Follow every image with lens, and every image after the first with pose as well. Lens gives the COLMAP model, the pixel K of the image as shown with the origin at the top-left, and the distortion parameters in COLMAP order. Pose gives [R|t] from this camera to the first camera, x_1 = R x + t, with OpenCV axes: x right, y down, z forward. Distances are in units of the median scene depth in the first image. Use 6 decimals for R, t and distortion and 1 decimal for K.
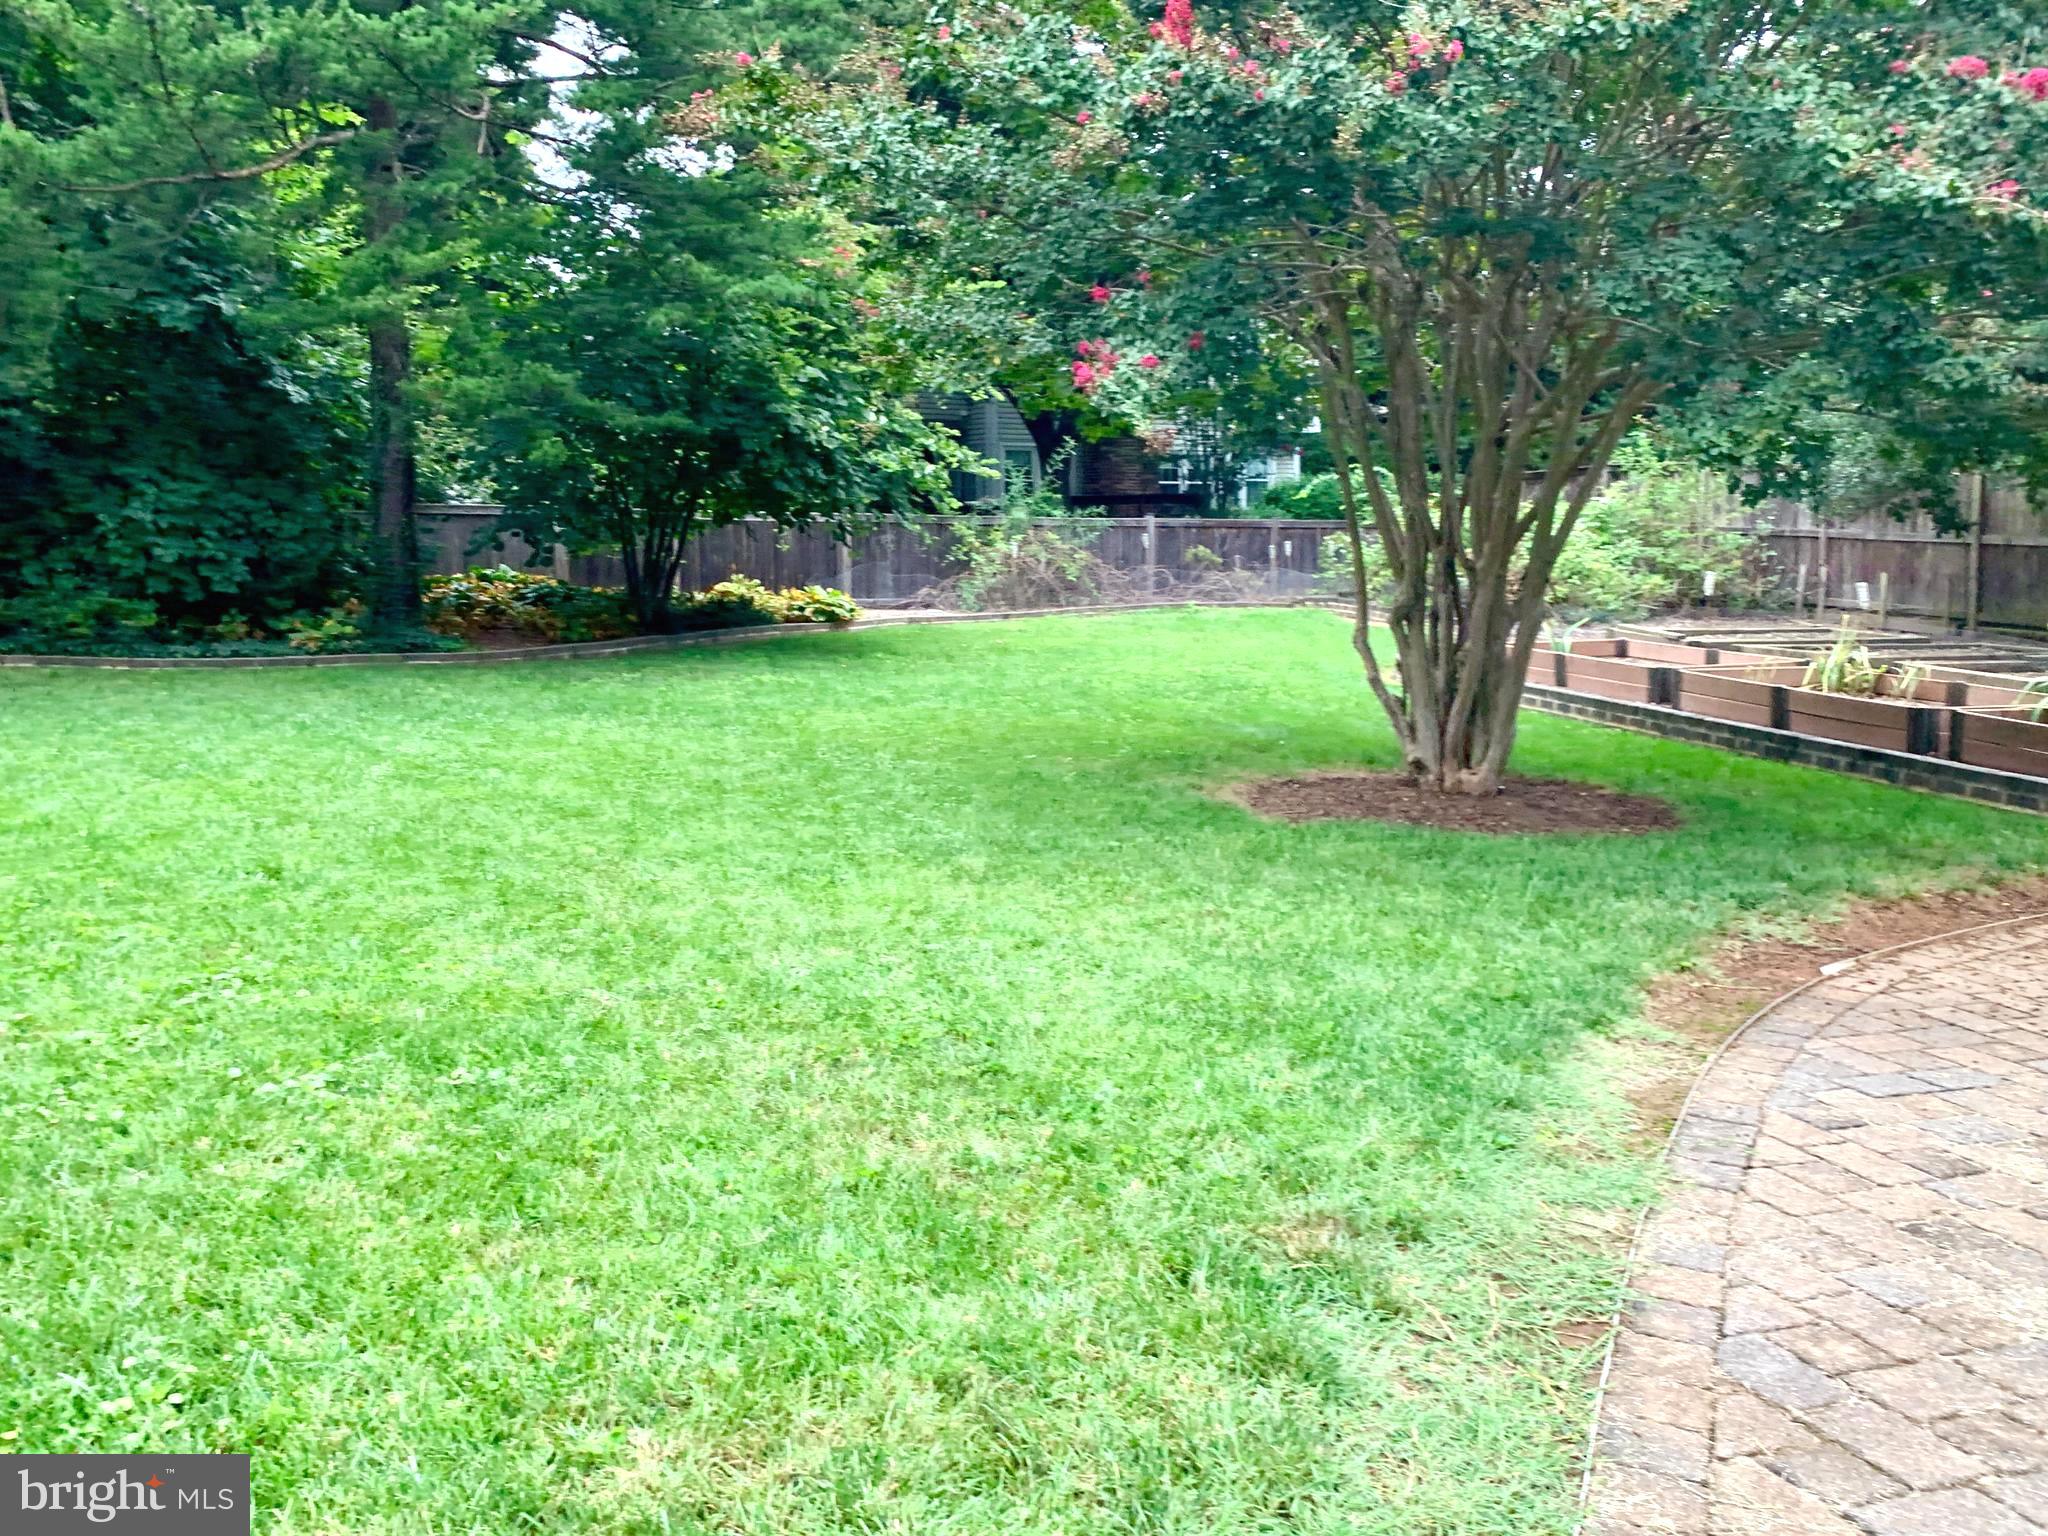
lens RADIAL K [[1694.3, 0, 1024.0], [0, 1694.3, 768.0], [0, 0, 1]] dist [-0.004169, -0.000878]
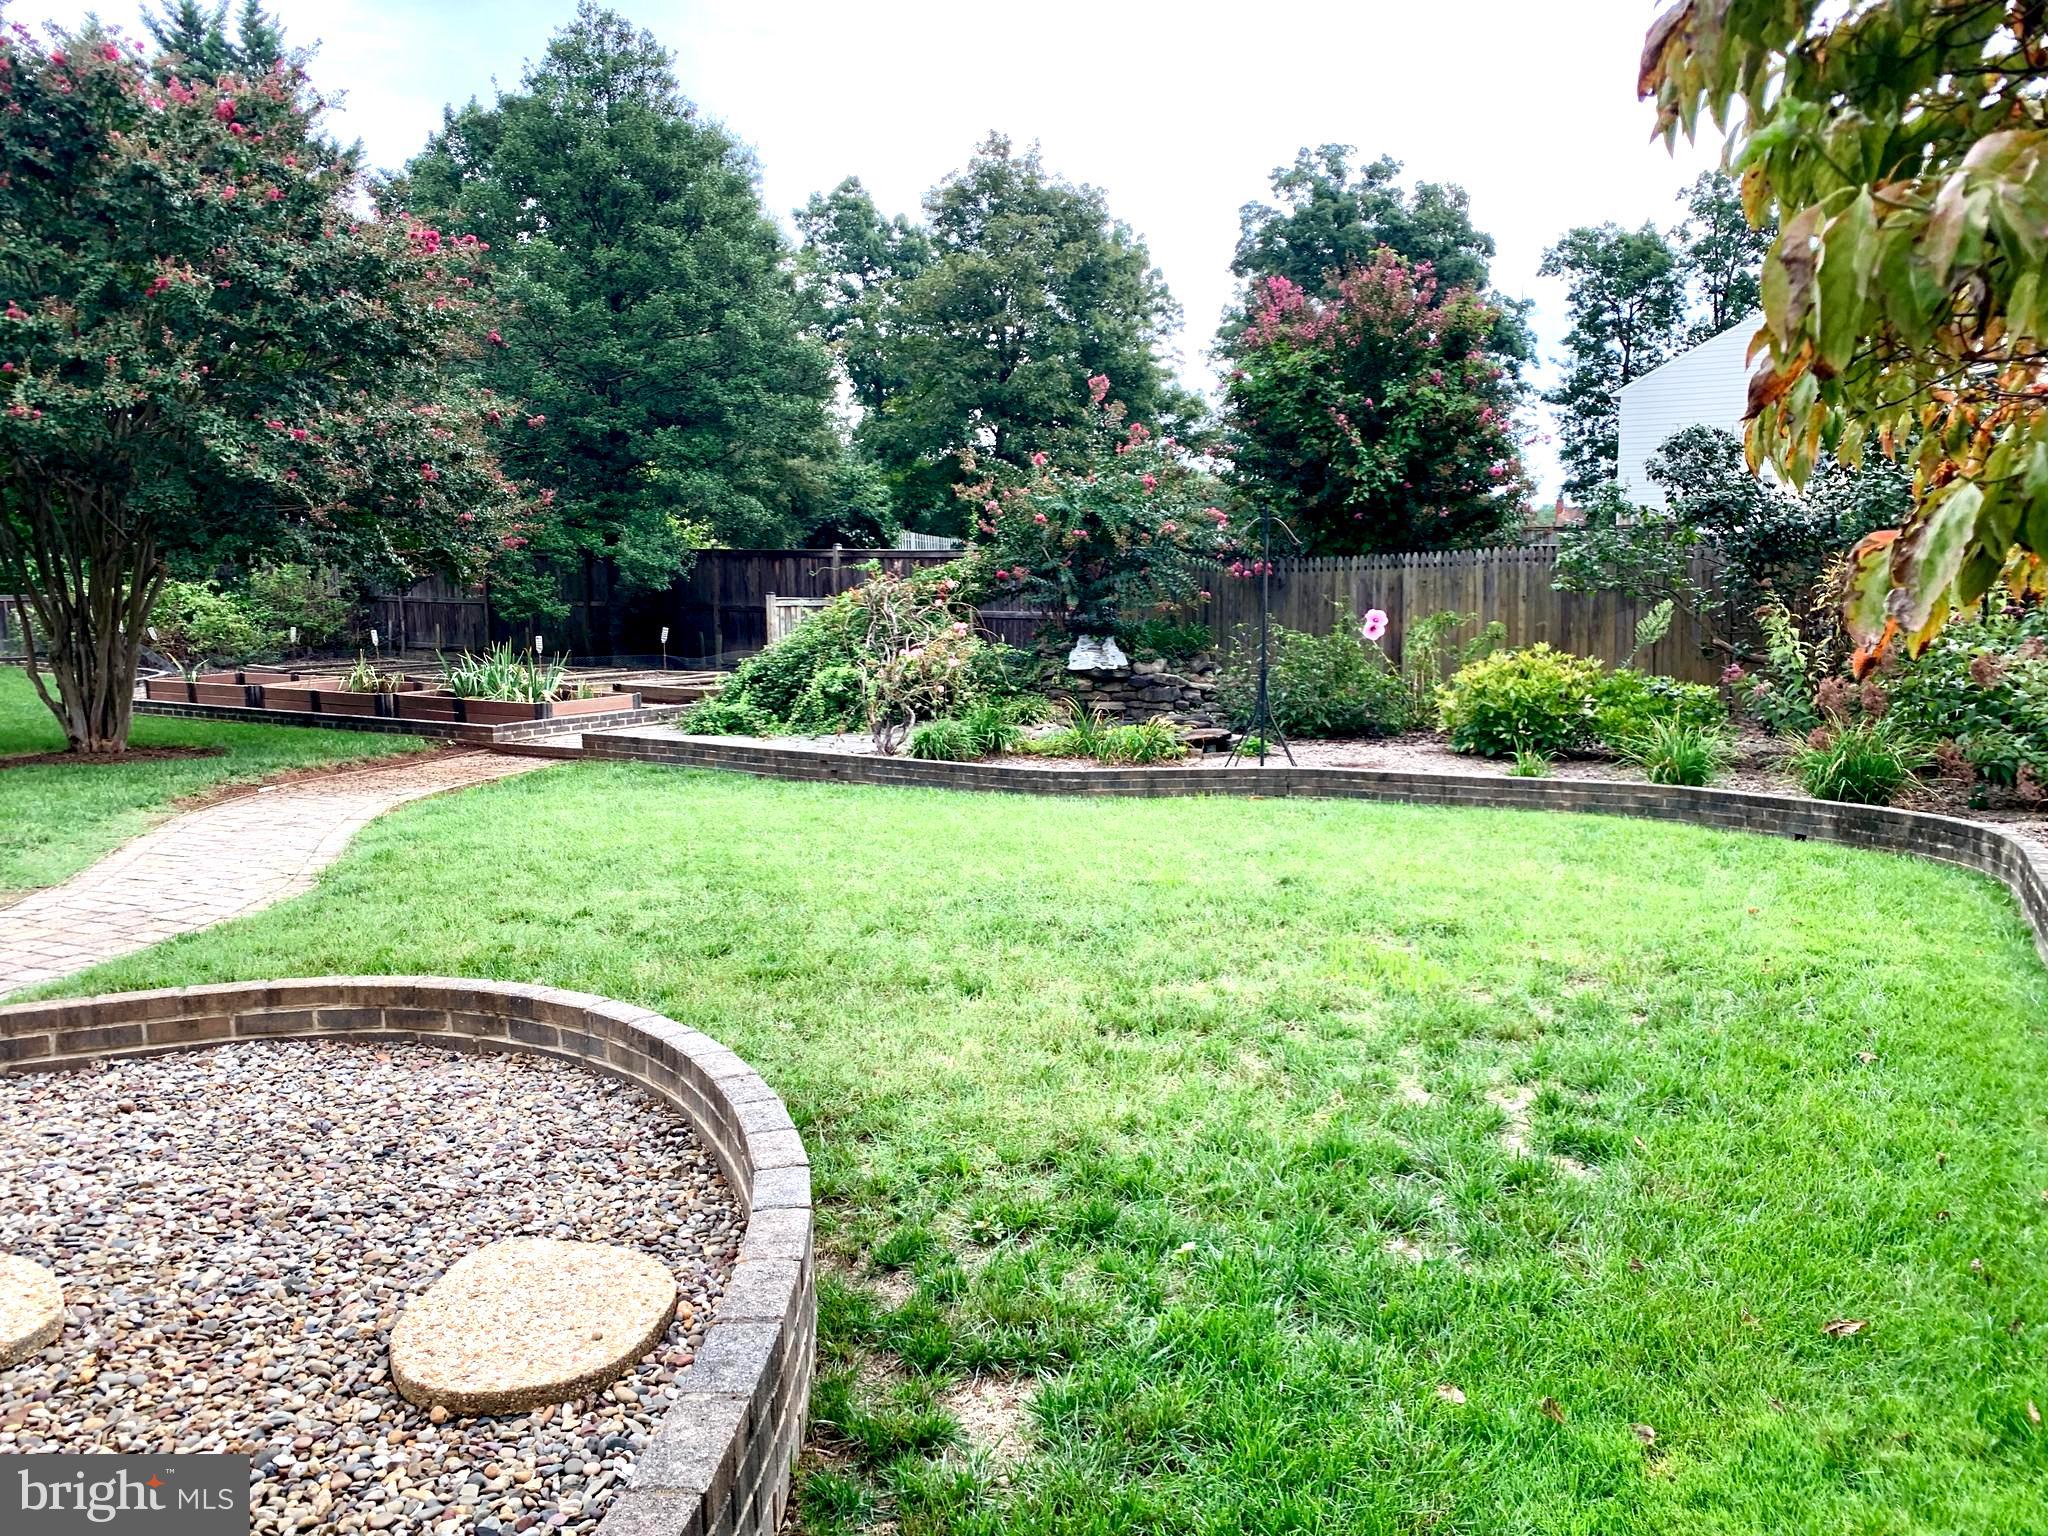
lens RADIAL K [[1556.4, 0, 1024.0], [0, 1556.4, 768.0], [0, 0, 1]] dist [-0.006291, -0.008247]
pose [[0.735135, -0.092548, 0.671574, -0.133295], [0.109277, 0.993860, 0.017343, 0.107339], [-0.669055, 0.060638, 0.740735, -0.874148]]
